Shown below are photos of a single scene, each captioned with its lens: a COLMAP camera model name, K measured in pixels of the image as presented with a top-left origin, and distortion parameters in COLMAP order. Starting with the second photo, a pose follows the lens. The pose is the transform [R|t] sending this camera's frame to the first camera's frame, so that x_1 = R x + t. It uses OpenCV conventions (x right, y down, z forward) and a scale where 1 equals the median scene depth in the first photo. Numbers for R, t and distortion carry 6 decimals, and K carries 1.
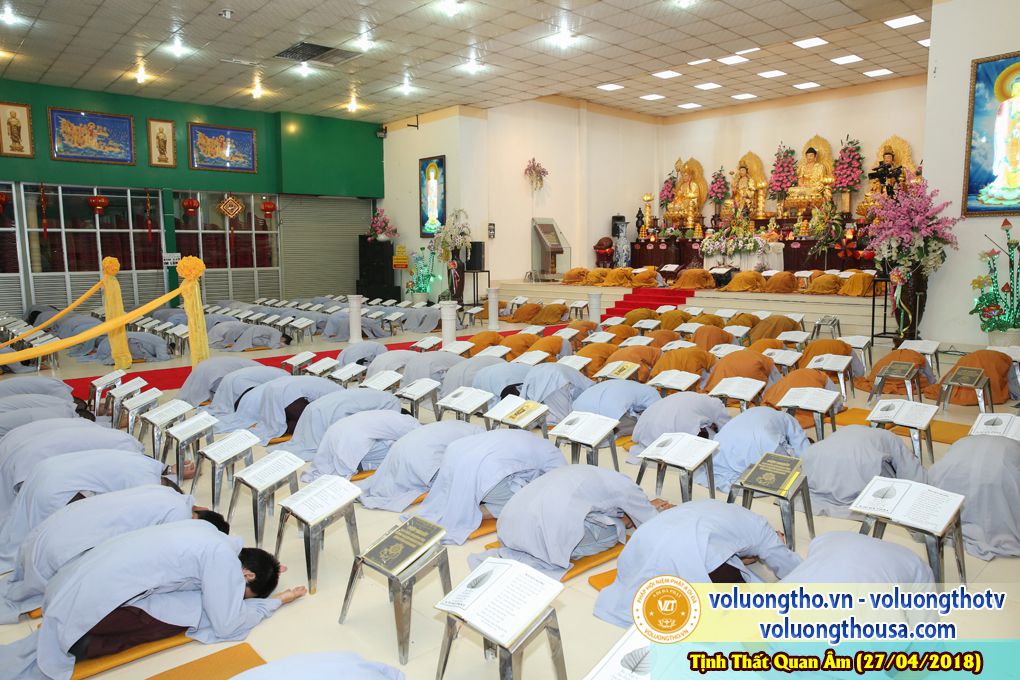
lens RADIAL K [[699.8, 0, 509.5], [0, 699.8, 346.5], [0, 0, 1]] dist [-0.099359, 0.073232]
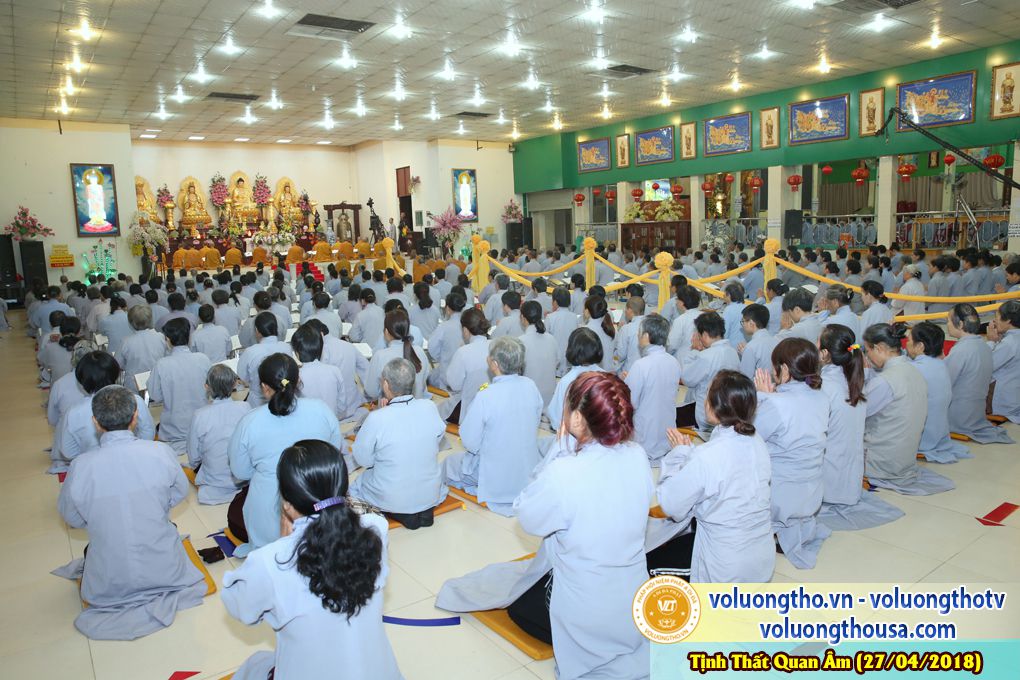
lens RADIAL K [[699.8, 0, 503.0], [0, 699.8, 333.8], [0, 0, 1]] dist [-0.099359, 0.073232]
pose [[0.107256, -0.140748, 0.984219, -1.127682], [0.165536, 0.978640, 0.121911, -0.031503], [-0.980354, 0.149848, 0.128264, 0.257122]]
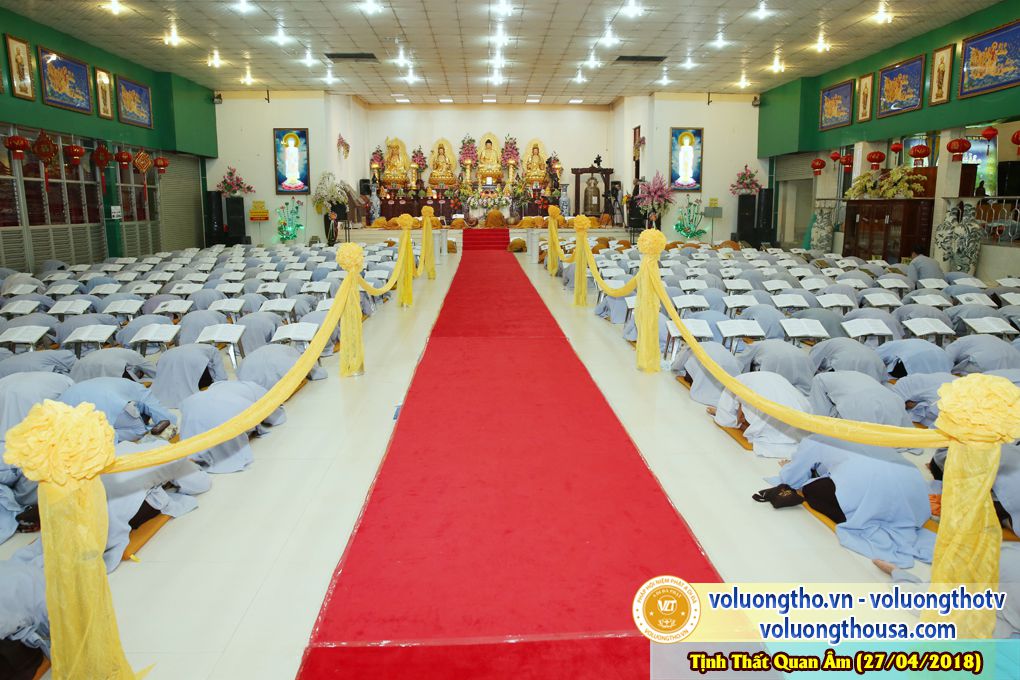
lens RADIAL K [[699.8, 0, 504.3], [0, 699.8, 348.9], [0, 0, 1]] dist [-0.099359, 0.073232]
pose [[0.643568, -0.149910, 0.750565, -0.827168], [0.098043, 0.988700, 0.113405, 0.011100], [-0.759084, 0.000604, 0.650993, -0.076248]]
